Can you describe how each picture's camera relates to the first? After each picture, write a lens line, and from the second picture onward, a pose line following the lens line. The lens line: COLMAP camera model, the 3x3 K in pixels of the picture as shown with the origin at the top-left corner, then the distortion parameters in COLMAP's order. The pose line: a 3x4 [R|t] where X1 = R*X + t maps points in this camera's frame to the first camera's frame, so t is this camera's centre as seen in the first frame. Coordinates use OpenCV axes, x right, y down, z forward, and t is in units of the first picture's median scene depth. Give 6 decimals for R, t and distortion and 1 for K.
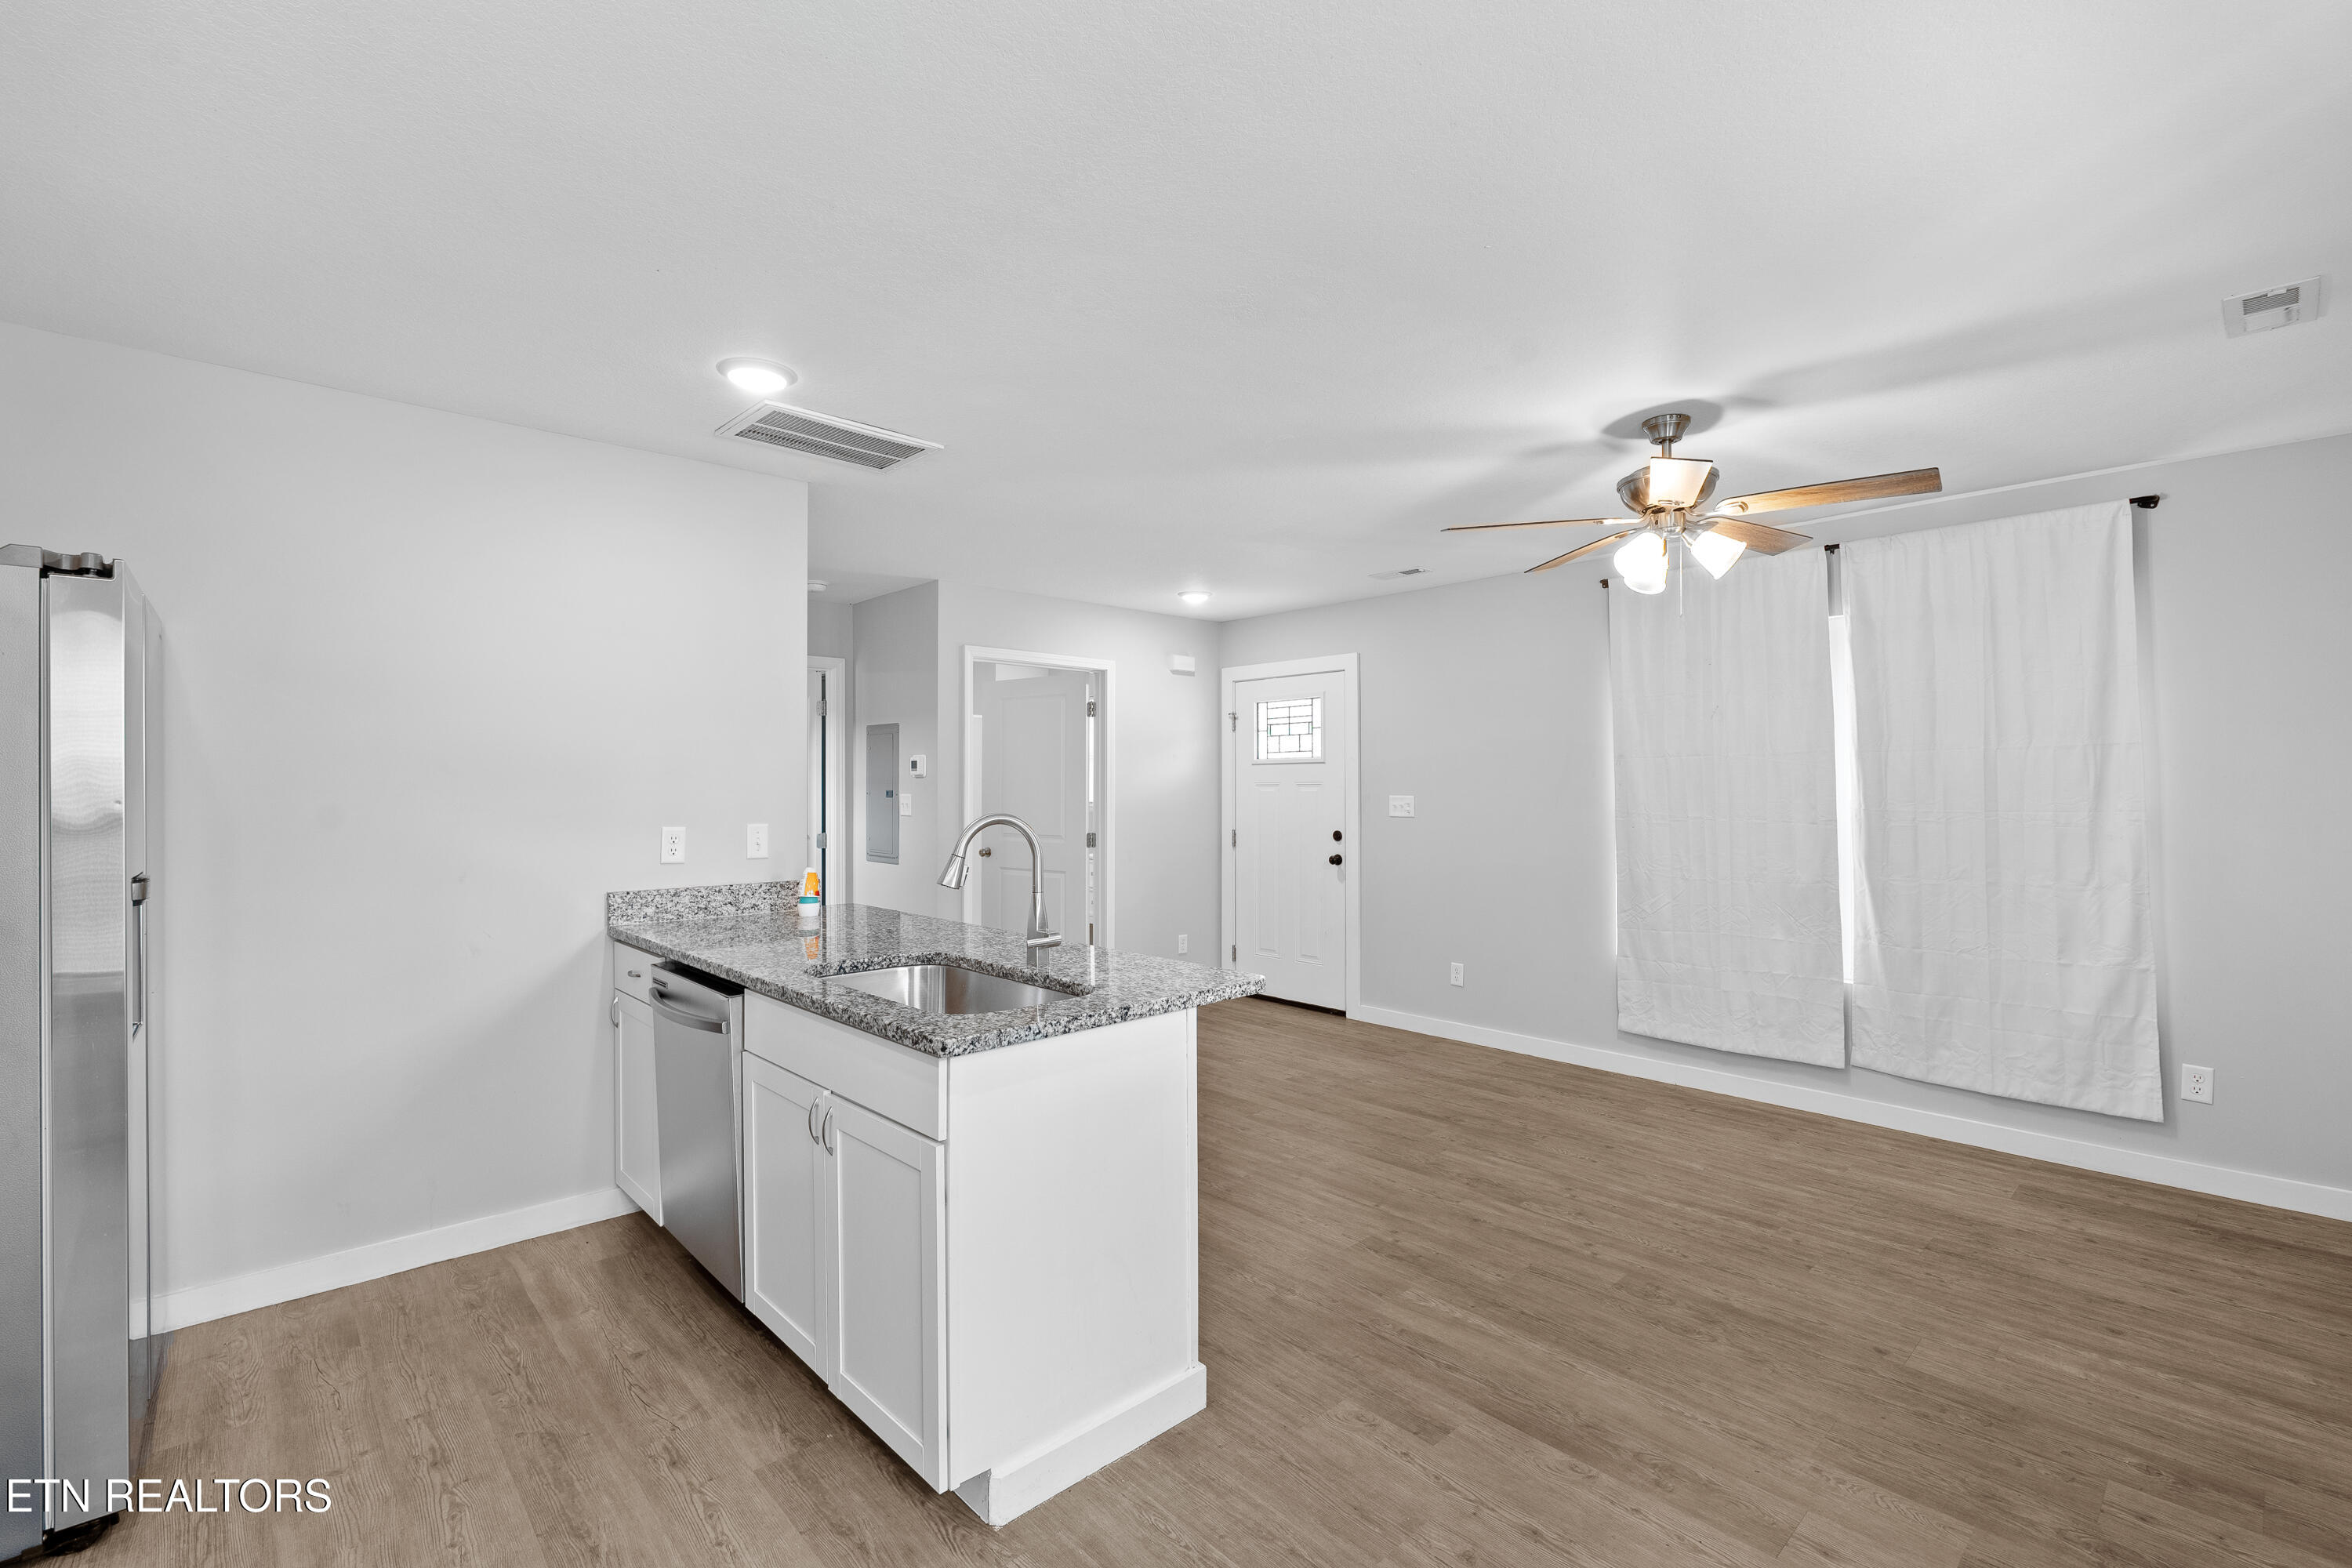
lens RADIAL K [[1030.9, 0, 1166.3], [0, 1030.9, 789.0], [0, 0, 1]] dist [-0.003185, -0.000670]
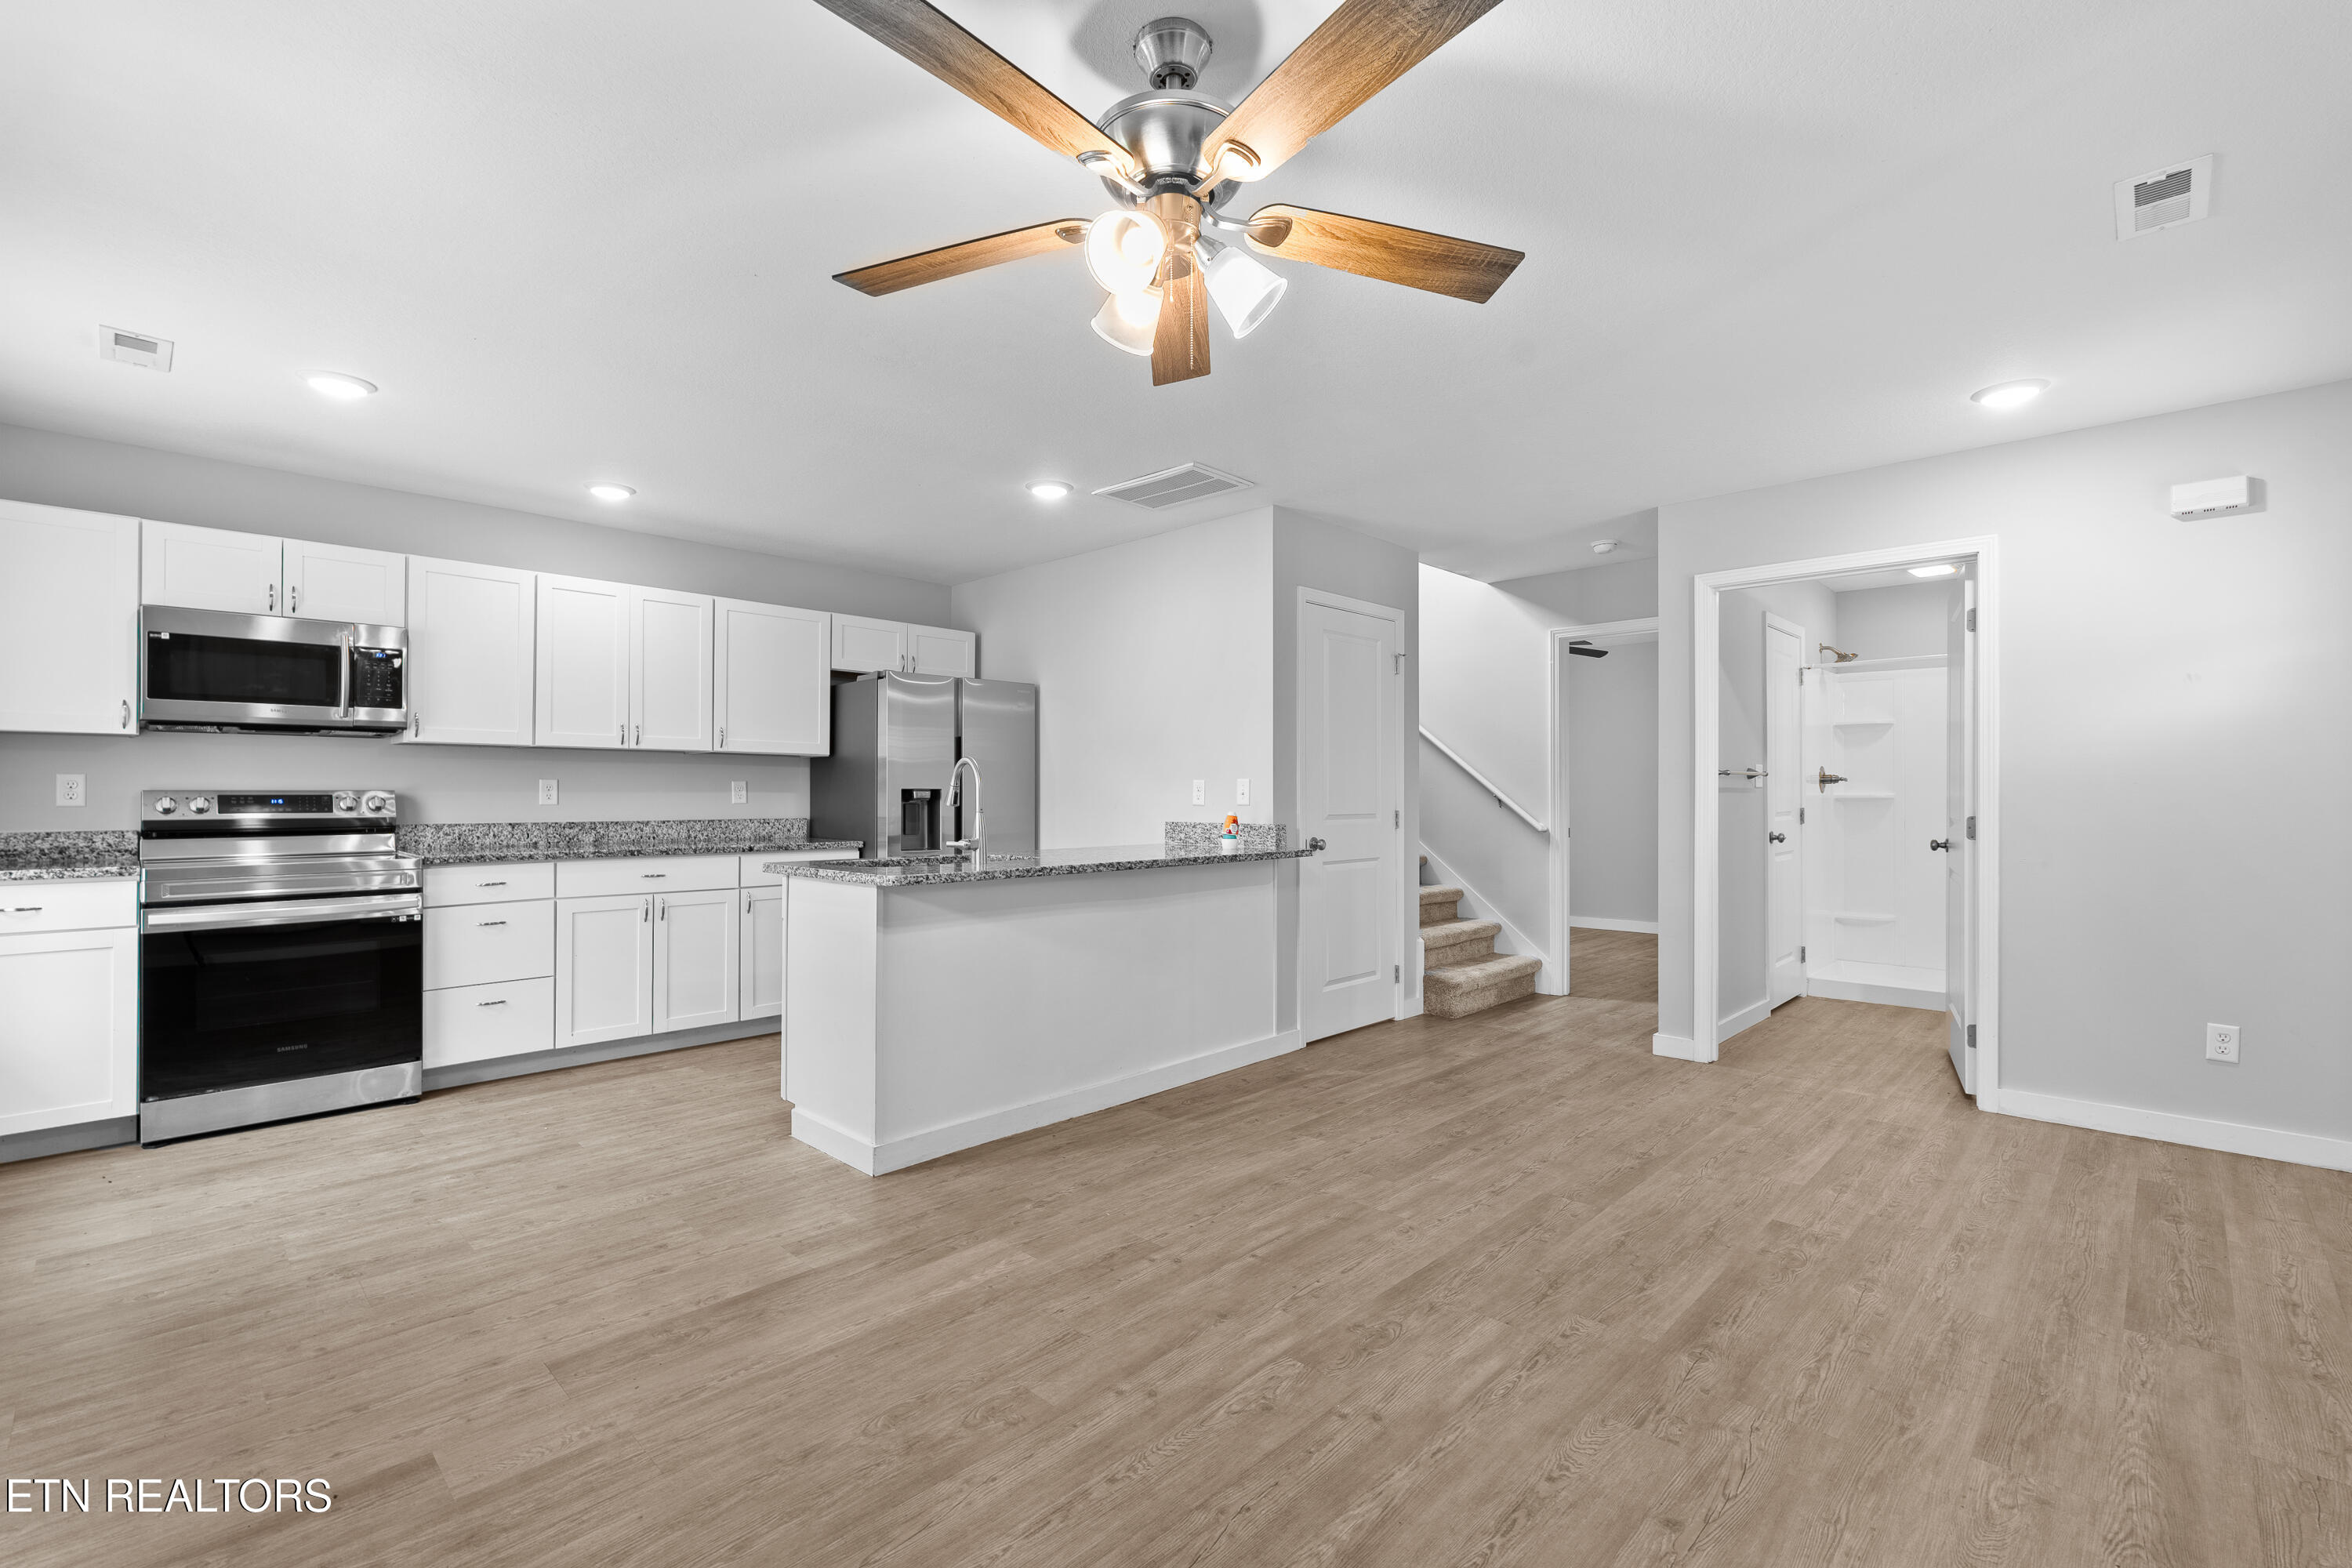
lens RADIAL K [[1030.9, 0, 1174.3], [0, 1030.9, 780.7], [0, 0, 1]] dist [-0.003185, -0.000670]
pose [[0.055125, -0.011568, -0.998412, 1.011897], [-0.002085, 0.999929, -0.011700, 0.056777], [0.998477, 0.002727, 0.055097, 0.924154]]
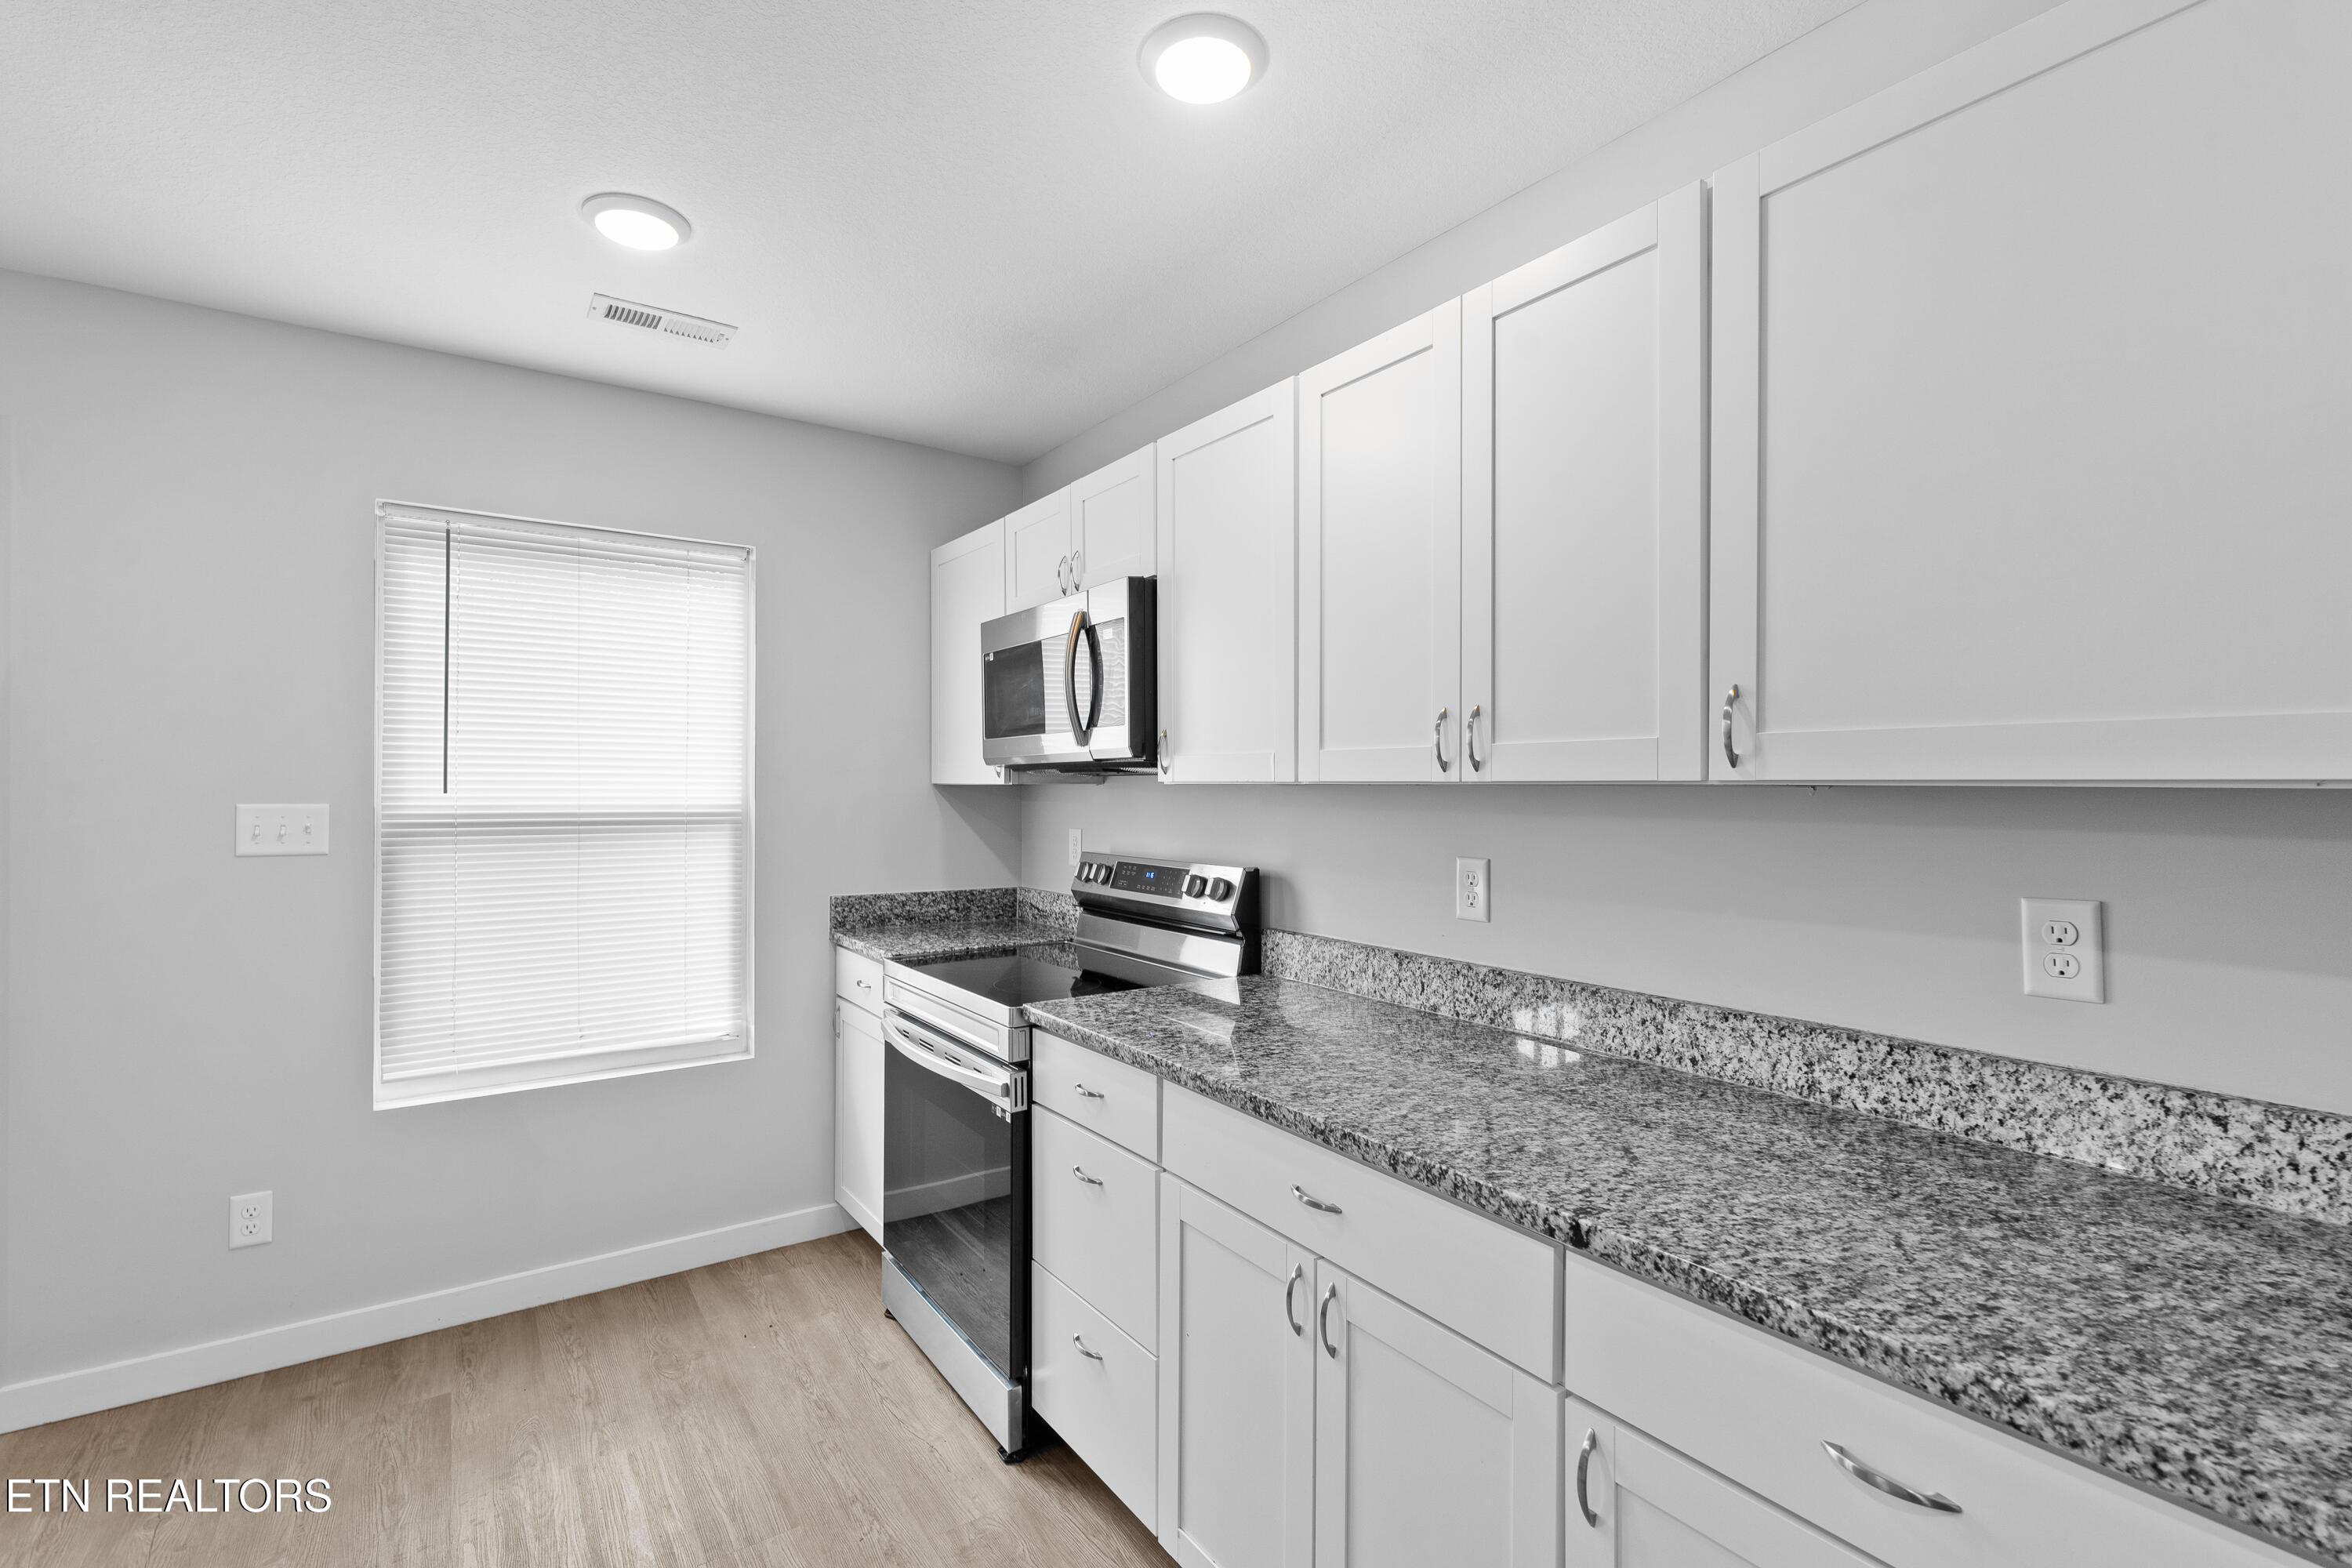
lens RADIAL K [[1030.9, 0, 1170.5], [0, 1030.9, 779.4], [0, 0, 1]] dist [-0.003185, -0.000670]
pose [[-0.992106, 0.000234, 0.125405, -0.426843], [-0.000529, 0.999982, -0.006058, -0.003494], [-0.125404, -0.006076, -0.992087, 0.735037]]
